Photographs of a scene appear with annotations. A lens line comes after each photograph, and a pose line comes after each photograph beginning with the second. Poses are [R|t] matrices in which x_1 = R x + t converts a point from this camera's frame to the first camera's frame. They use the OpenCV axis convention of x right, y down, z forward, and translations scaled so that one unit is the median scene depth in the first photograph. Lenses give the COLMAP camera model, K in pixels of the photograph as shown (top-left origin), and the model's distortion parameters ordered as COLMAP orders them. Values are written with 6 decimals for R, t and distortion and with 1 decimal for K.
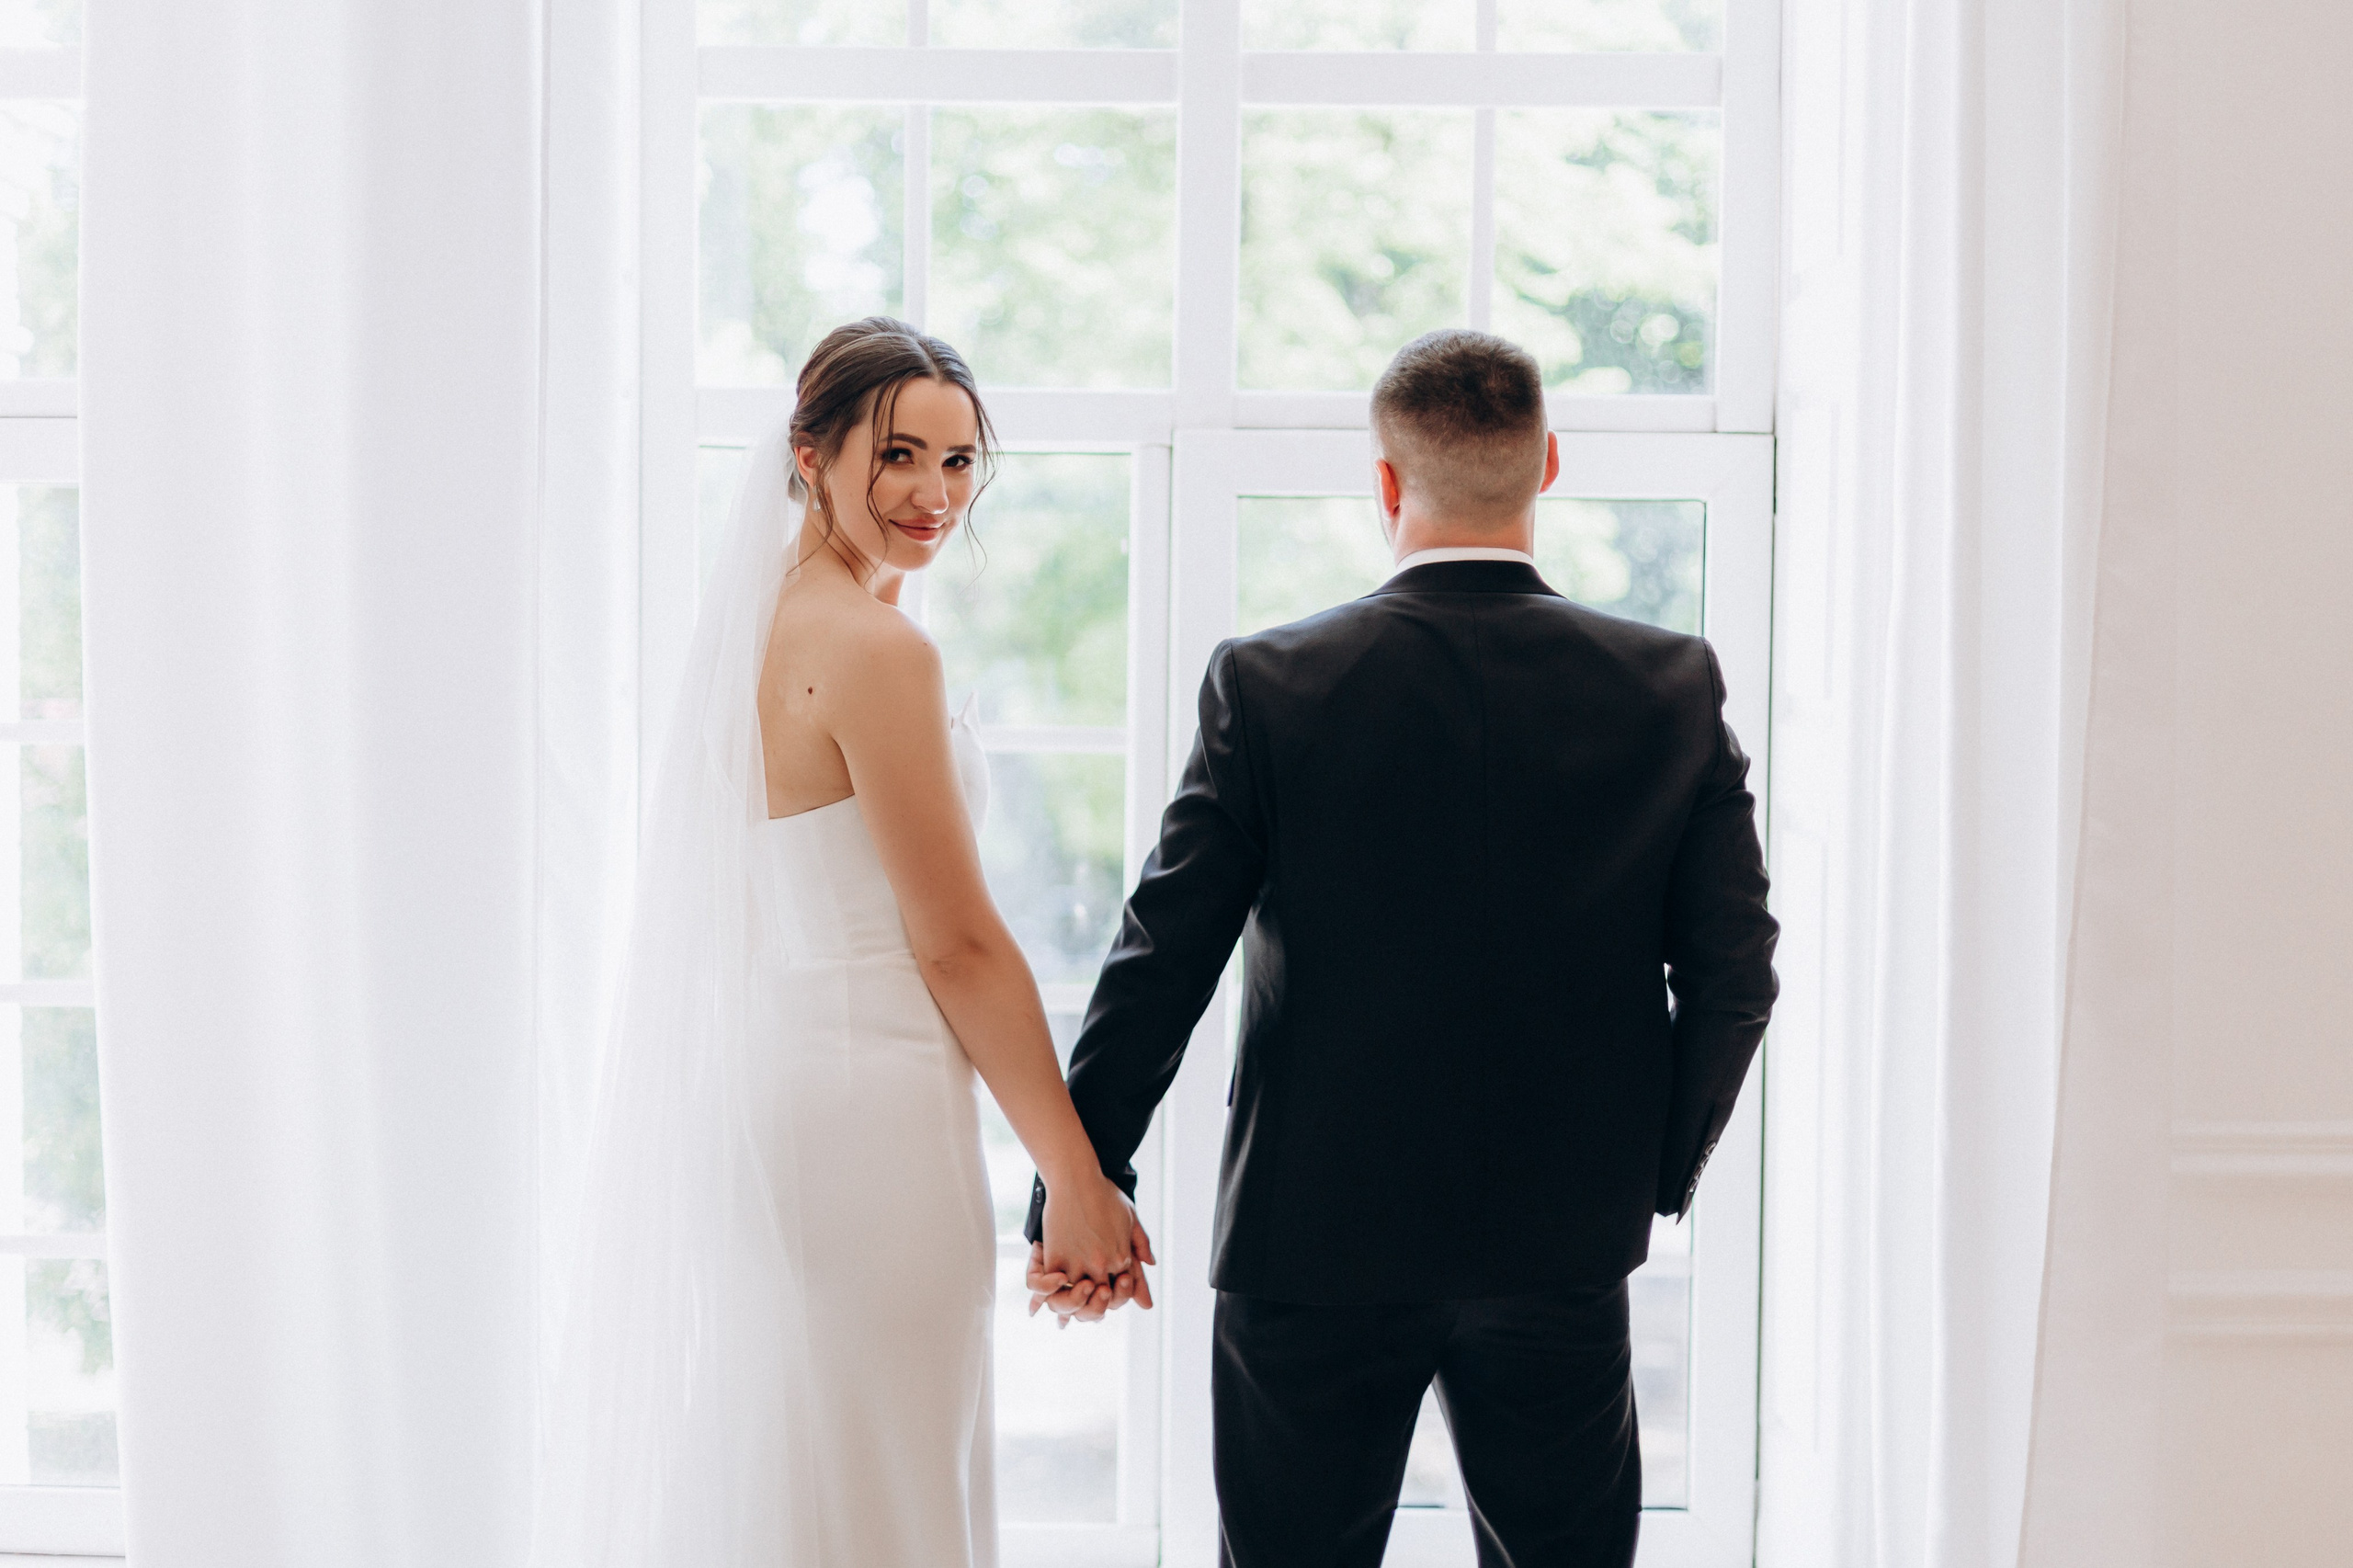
lens RADIAL K [[3377.5, 0, 1176.5], [0, 3377.5, 784.0], [0, 0, 1]] dist [0.133468, -0.913590]
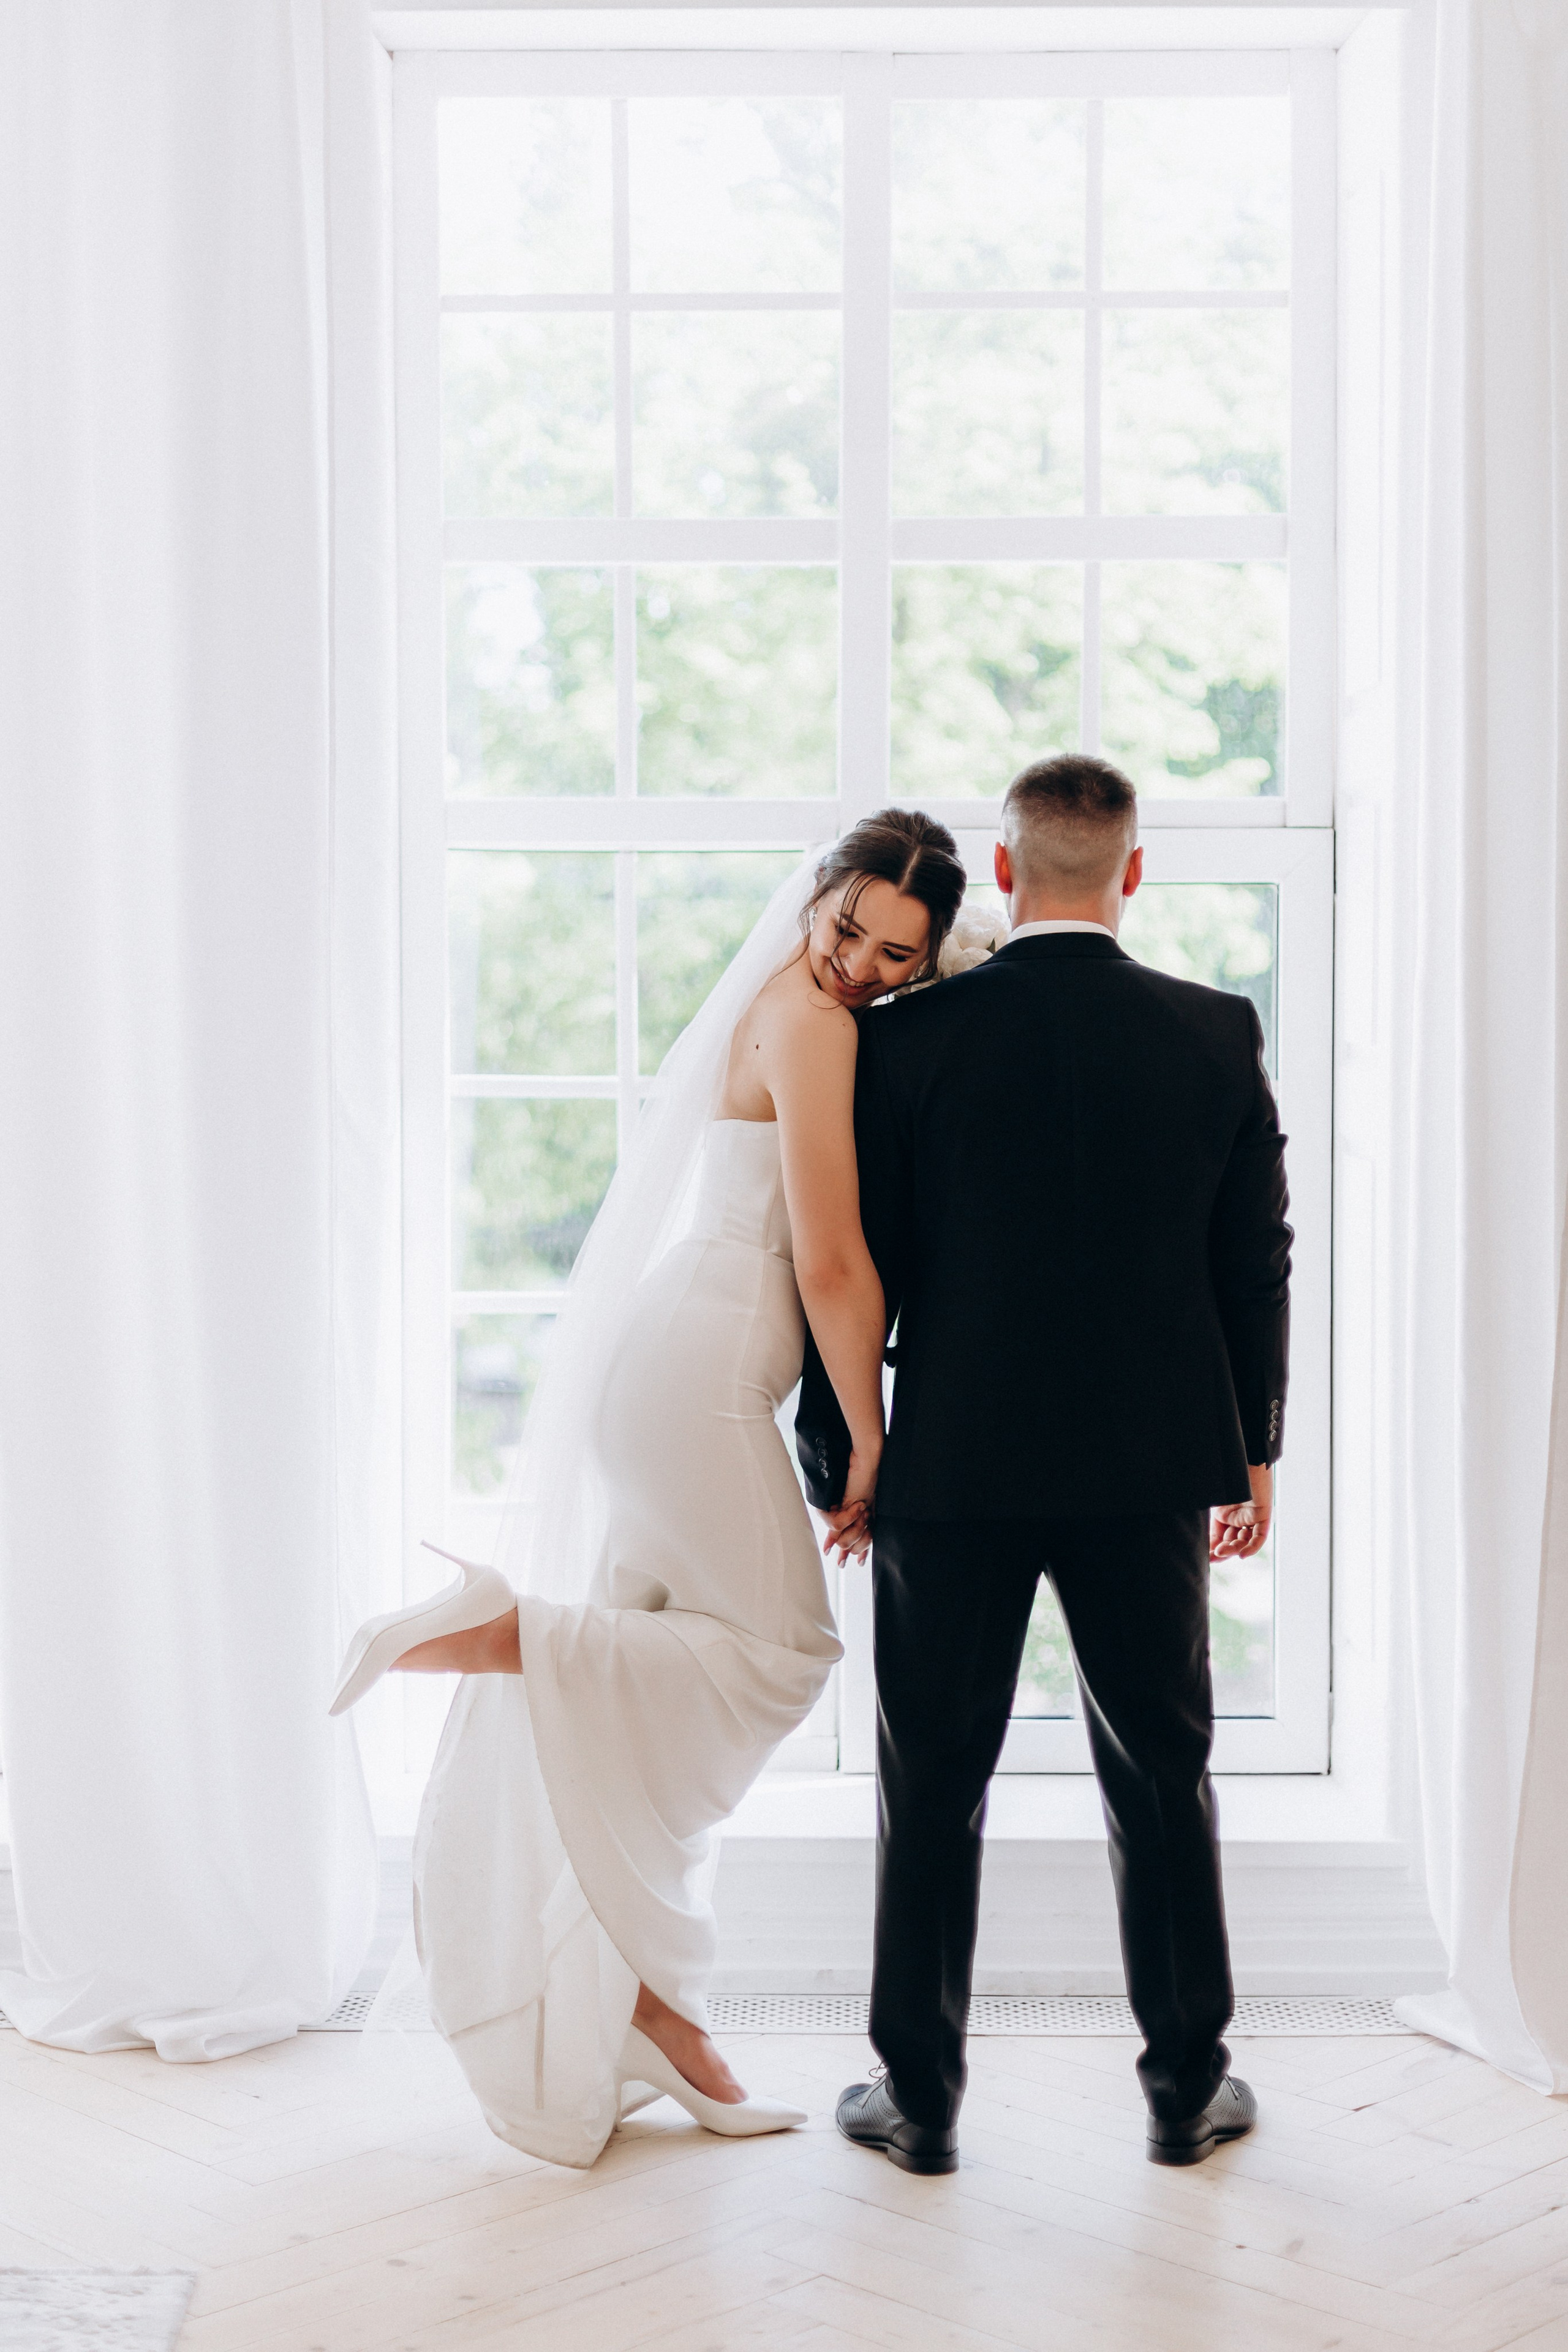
lens RADIAL K [[3376.1, 0, 794.4], [0, 3376.1, 1214.6], [0, 0, 1]] dist [0.133468, -0.913590]
pose [[0.999824, -0.012948, -0.013577, -0.001751], [0.013107, 0.999846, 0.011698, 0.017729], [0.013424, -0.011874, 0.999839, -0.209294]]
